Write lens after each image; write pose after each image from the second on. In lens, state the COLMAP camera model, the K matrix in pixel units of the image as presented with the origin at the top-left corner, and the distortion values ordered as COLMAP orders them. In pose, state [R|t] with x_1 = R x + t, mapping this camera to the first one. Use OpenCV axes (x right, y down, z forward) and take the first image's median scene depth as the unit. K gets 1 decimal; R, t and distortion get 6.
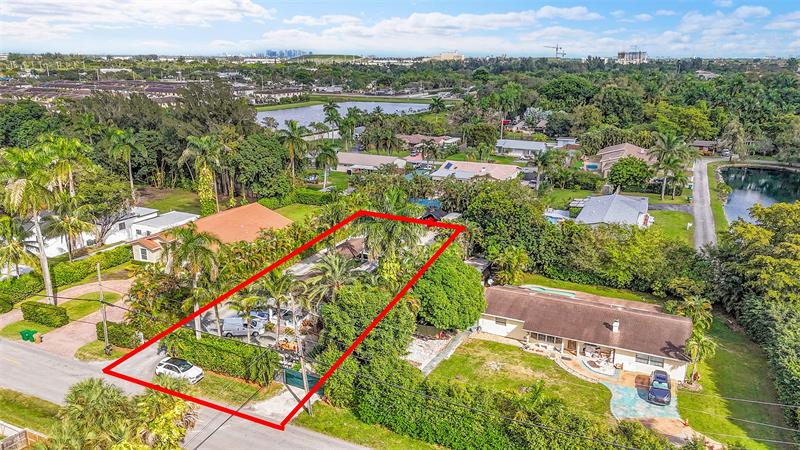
lens RADIAL K [[587.9, 0, 400.0], [0, 587.9, 225.0], [0, 0, 1]] dist [0.043373, -0.008187]
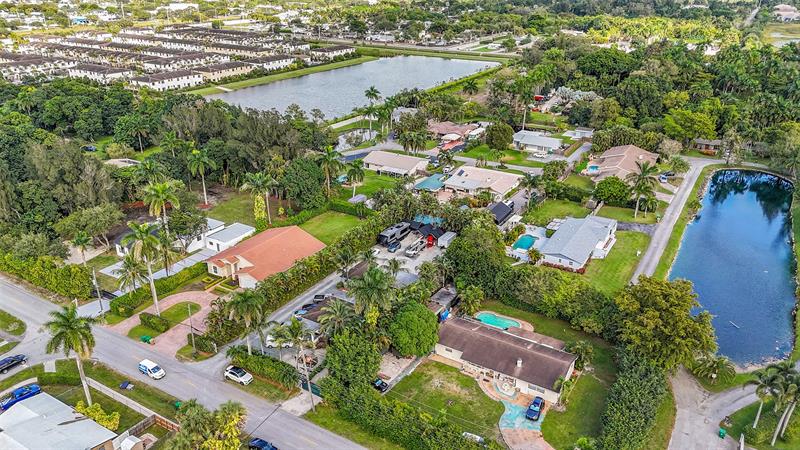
lens RADIAL K [[587.9, 0, 400.0], [0, 587.9, 225.0], [0, 0, 1]] dist [0.043373, -0.008187]
pose [[0.994473, 0.043750, -0.095443, 0.131452], [-0.030839, 0.990664, 0.132790, -0.252123], [0.100361, -0.129112, 0.986538, -0.321383]]
